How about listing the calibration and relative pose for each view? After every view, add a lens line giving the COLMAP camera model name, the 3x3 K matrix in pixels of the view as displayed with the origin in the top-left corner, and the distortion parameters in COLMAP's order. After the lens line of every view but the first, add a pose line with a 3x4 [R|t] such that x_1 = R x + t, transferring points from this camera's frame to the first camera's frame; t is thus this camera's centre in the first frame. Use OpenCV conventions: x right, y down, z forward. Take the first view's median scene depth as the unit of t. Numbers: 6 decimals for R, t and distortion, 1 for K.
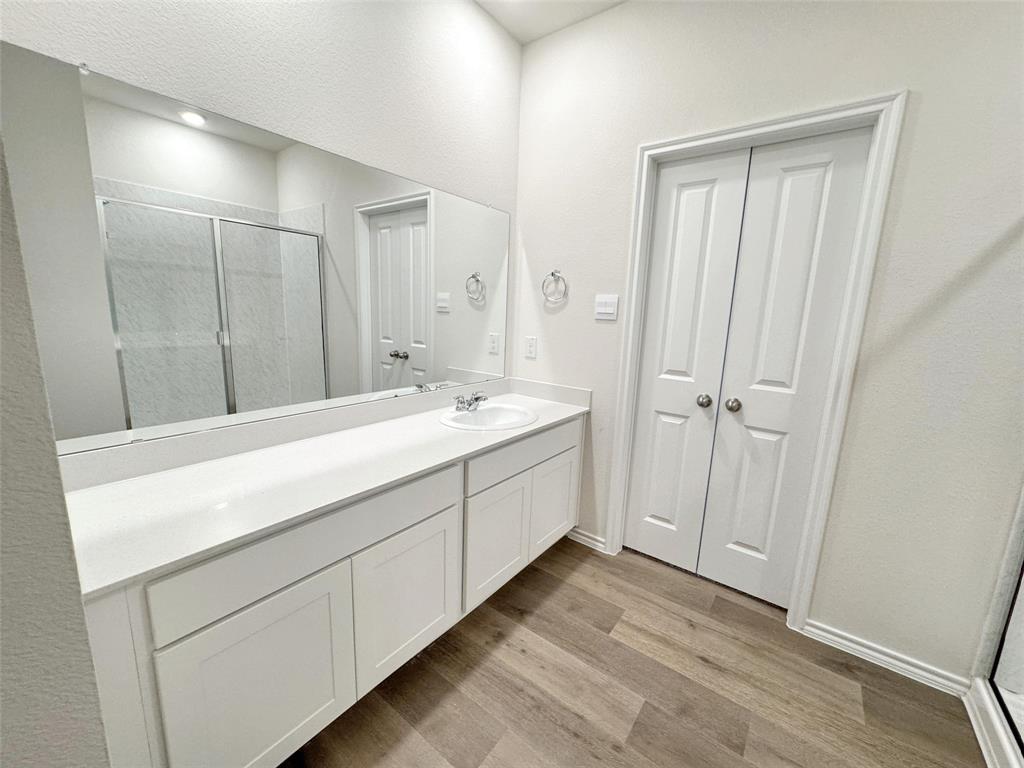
lens RADIAL K [[411.2, 0, 511.6], [0, 411.2, 386.4], [0, 0, 1]] dist [-0.000218, 0.000222]
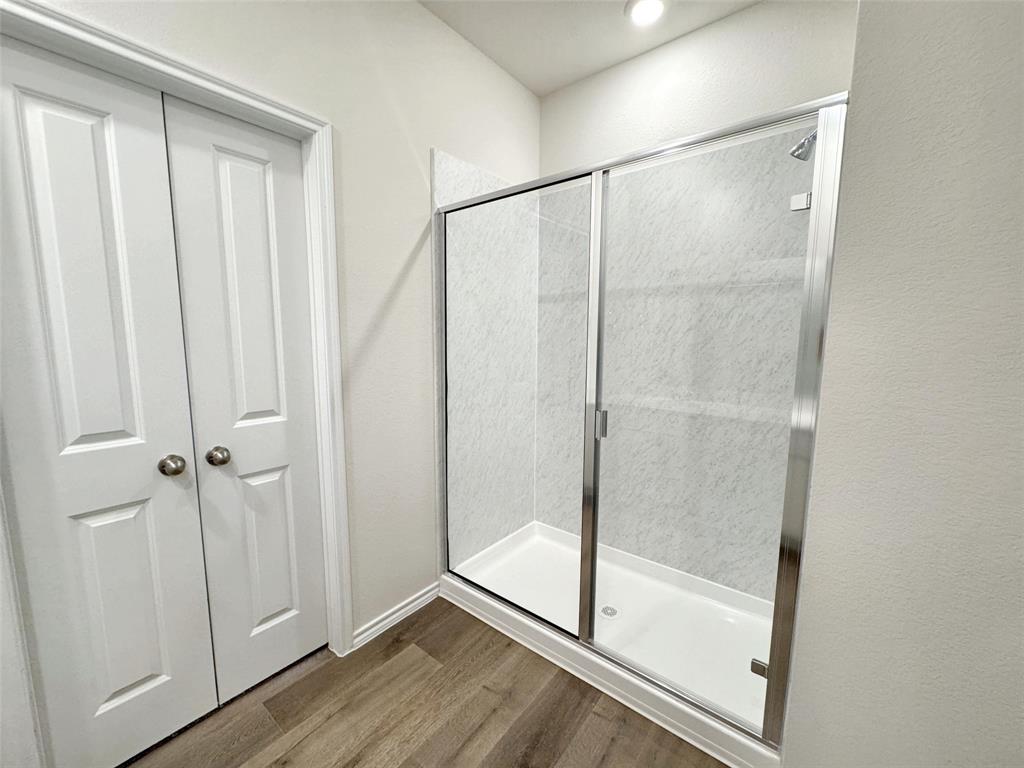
lens RADIAL K [[411.2, 0, 511.6], [0, 411.2, 386.4], [0, 0, 1]] dist [-0.000218, 0.000222]
pose [[0.025010, -0.162299, 0.986425, -0.163749], [0.175272, 0.972161, 0.155508, -0.108806], [-0.984202, 0.169003, 0.052760, 0.482044]]
